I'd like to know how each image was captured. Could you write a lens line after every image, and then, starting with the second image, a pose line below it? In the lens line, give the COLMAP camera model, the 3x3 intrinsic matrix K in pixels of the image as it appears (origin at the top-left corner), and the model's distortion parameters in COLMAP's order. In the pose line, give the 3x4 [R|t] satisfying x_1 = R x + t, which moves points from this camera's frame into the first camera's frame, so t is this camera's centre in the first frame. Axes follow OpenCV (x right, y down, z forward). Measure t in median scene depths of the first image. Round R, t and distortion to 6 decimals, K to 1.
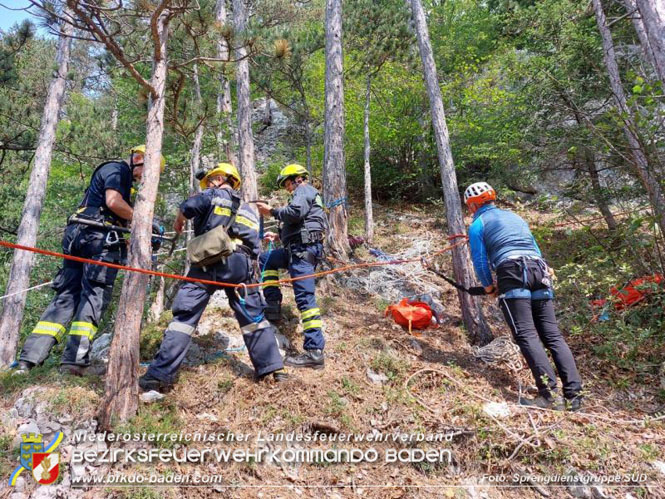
lens RADIAL K [[462.7, 0, 332.2], [0, 462.7, 250.3], [0, 0, 1]] dist [0.037152, -0.028553]
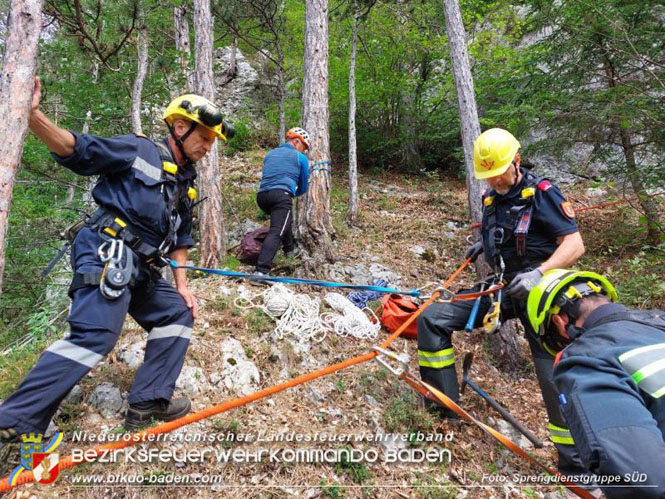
lens RADIAL K [[462.7, 0, 333.1], [0, 462.7, 248.3], [0, 0, 1]] dist [0.037152, -0.028553]
pose [[0.996255, 0.028772, 0.081537, -0.020099], [-0.034432, 0.997030, 0.068888, -0.018869], [-0.079313, -0.071438, 0.994287, 0.142942]]
